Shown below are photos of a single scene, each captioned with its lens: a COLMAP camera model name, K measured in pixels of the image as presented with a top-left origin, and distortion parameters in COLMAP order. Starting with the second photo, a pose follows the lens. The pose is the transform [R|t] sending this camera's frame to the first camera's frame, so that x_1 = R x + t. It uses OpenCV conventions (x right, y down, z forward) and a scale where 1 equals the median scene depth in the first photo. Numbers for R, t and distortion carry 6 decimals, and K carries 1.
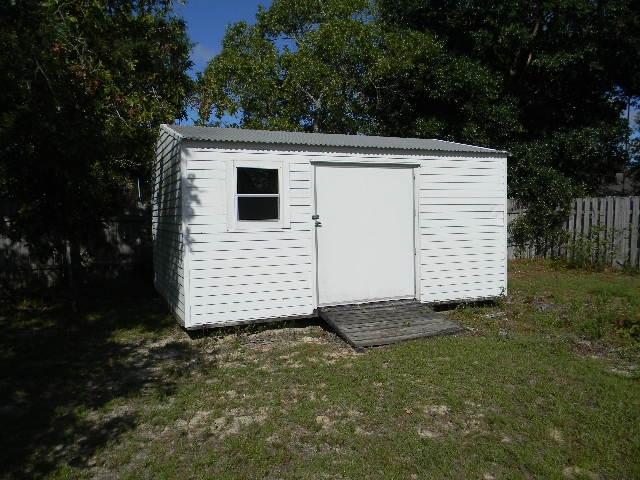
lens RADIAL K [[509.9, 0, 320.6], [0, 509.9, 240.5], [0, 0, 1]] dist [0.003896, -0.002767]
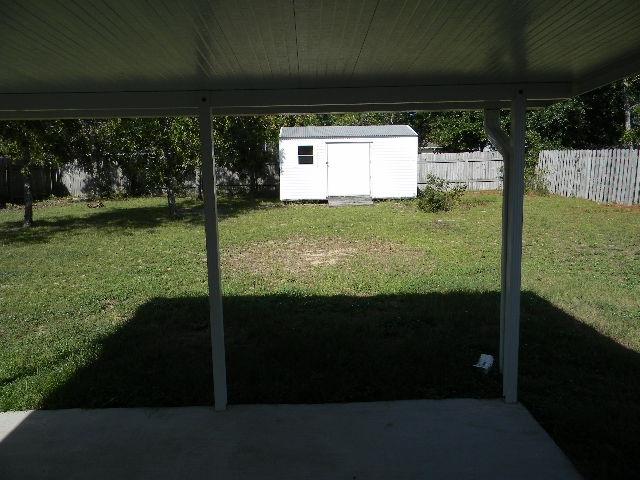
lens RADIAL K [[509.9, 0, 320.2], [0, 509.9, 239.9], [0, 0, 1]] dist [0.003896, -0.002767]
pose [[0.926297, 0.056714, -0.372502, 1.024791], [-0.015766, 0.993575, 0.112068, 0.058667], [0.376464, -0.097935, 0.921240, -1.613879]]
